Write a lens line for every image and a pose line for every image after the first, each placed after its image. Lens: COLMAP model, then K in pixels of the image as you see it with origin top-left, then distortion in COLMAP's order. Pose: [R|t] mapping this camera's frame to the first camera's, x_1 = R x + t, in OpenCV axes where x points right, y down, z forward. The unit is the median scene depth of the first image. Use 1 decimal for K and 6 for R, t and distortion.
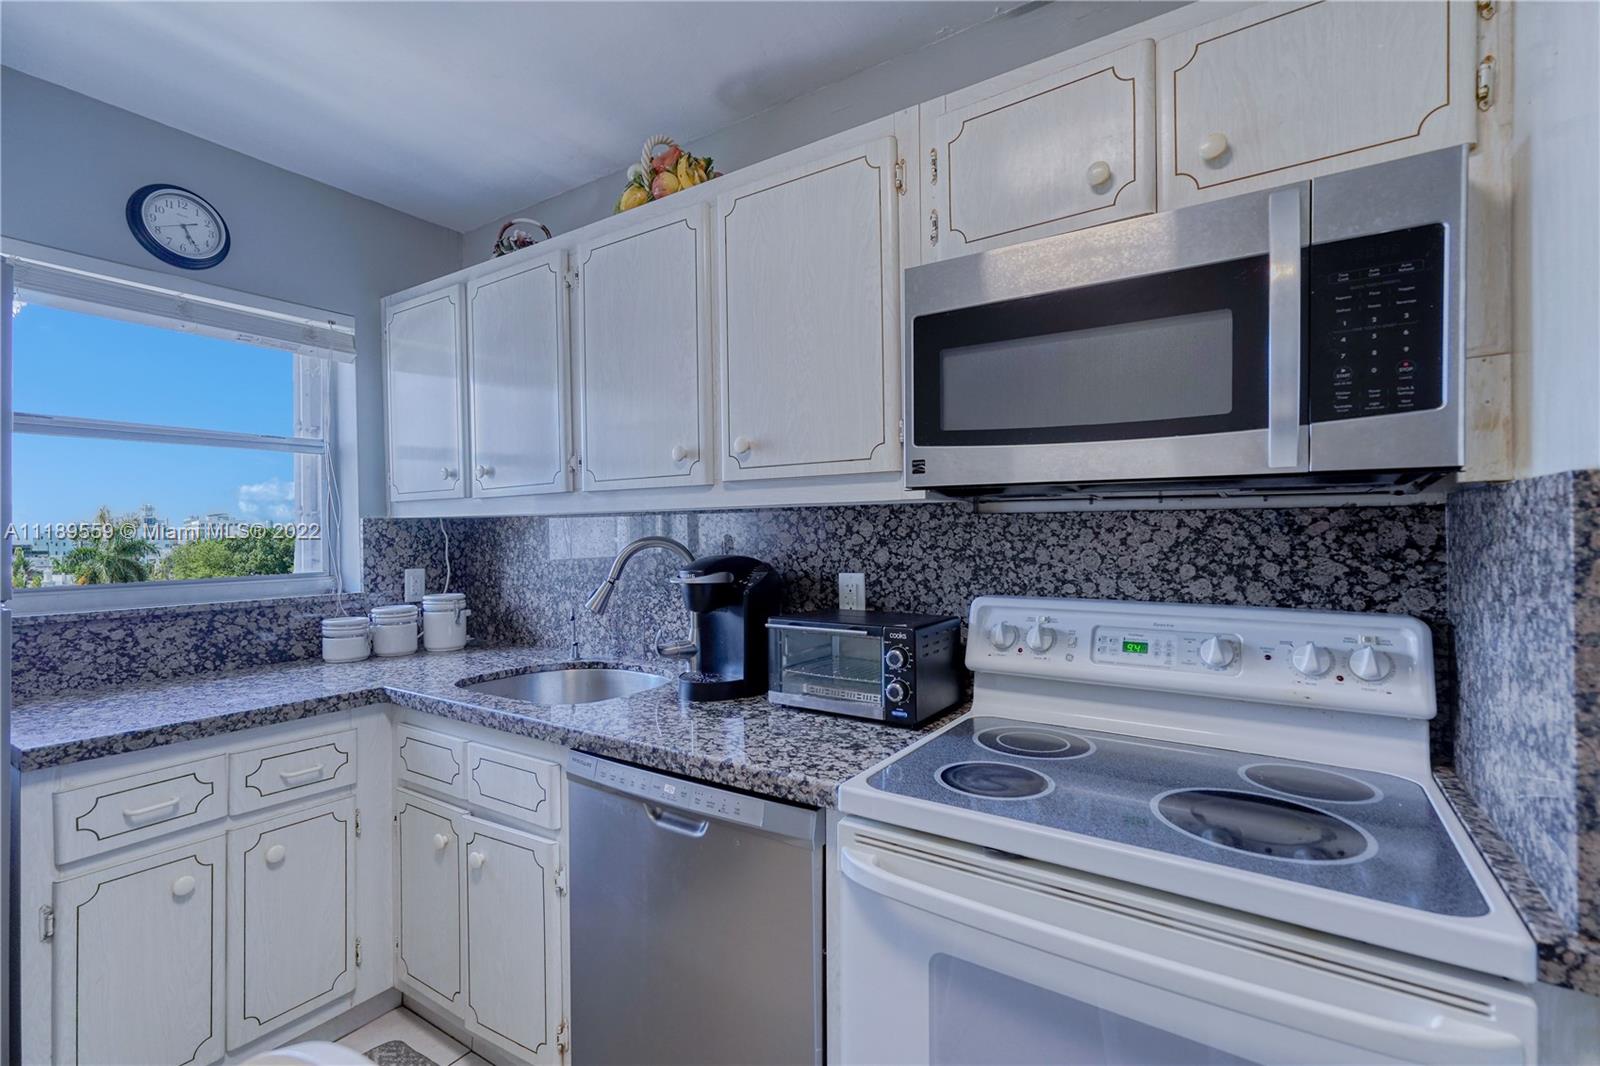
lens RADIAL K [[744.2, 0, 807.0], [0, 744.2, 536.7], [0, 0, 1]] dist [-0.006267, 0.014566]
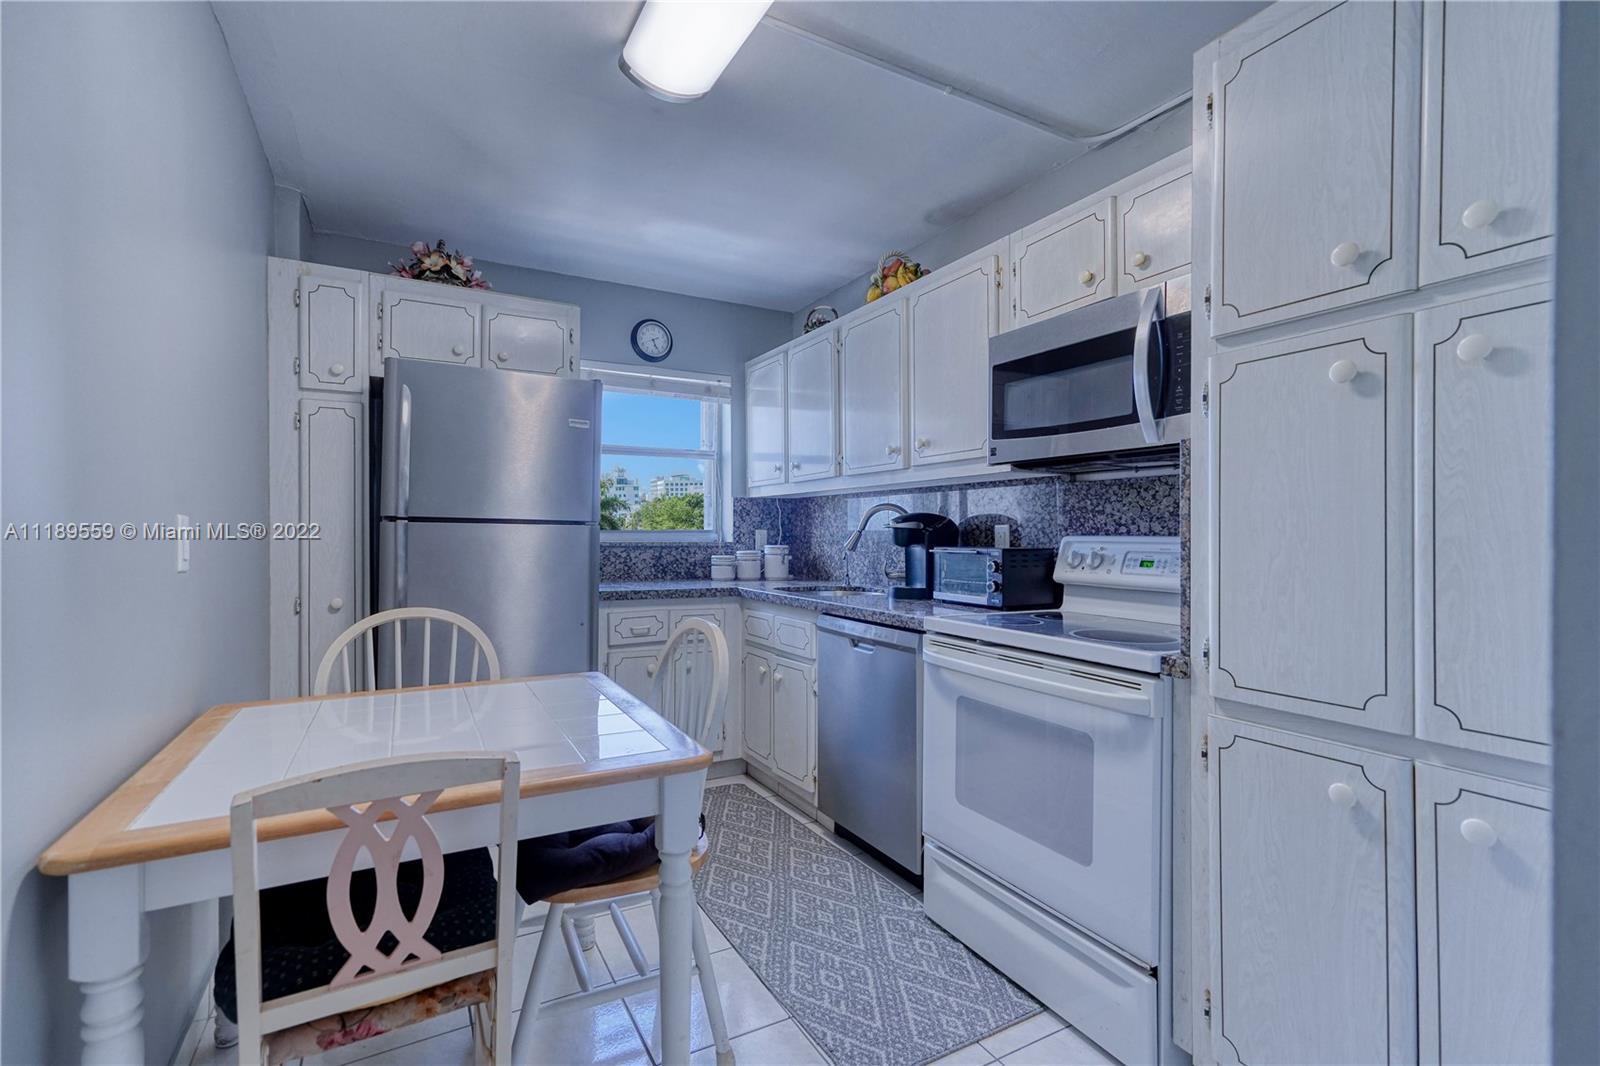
lens RADIAL K [[762.3, 0, 806.3], [0, 762.3, 537.3], [0, 0, 1]] dist [-0.000488, 0.016094]
pose [[0.890507, 0.012231, -0.454805, 0.457144], [-0.014428, 0.999895, -0.001360, 0.091466], [0.454740, 0.007773, 0.890590, -0.623297]]
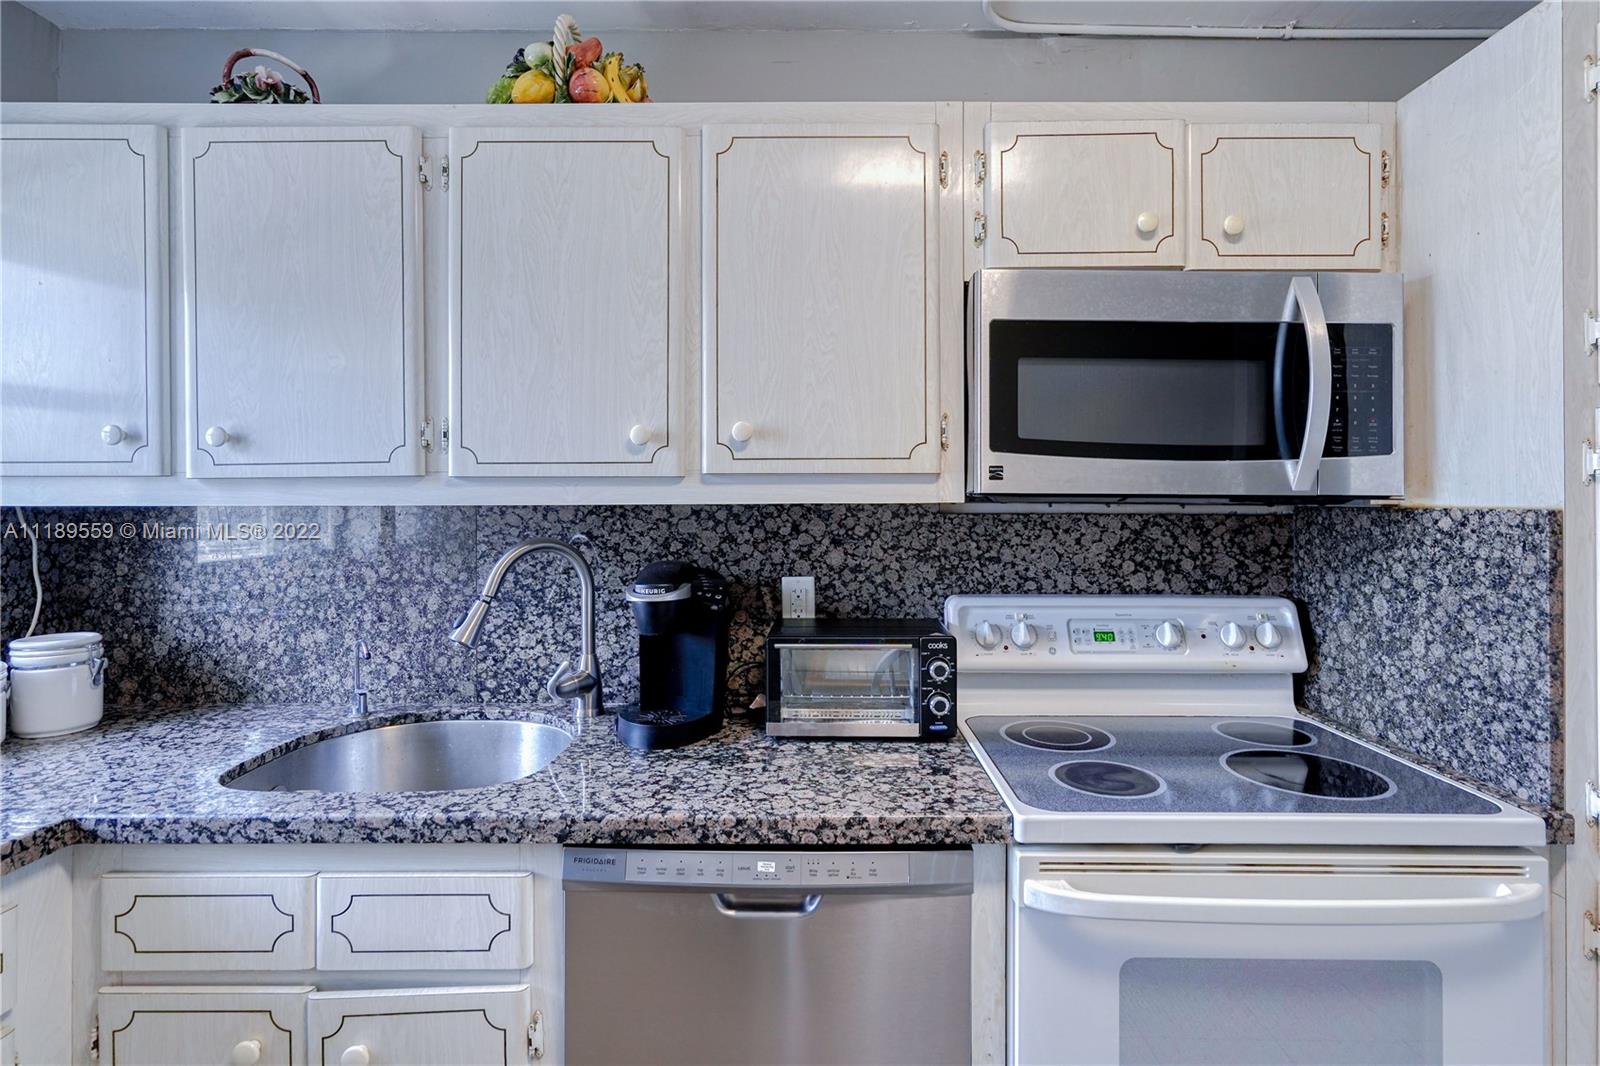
lens RADIAL K [[788.1, 0, 847.9], [0, 788.1, 499.1], [0, 0, 1]] dist [-0.017725, 0.018288]
pose [[0.826635, 0.010746, 0.562636, -0.475590], [-0.003803, 0.999901, -0.013510, -0.035967], [-0.562725, 0.009029, 0.826595, 0.199927]]
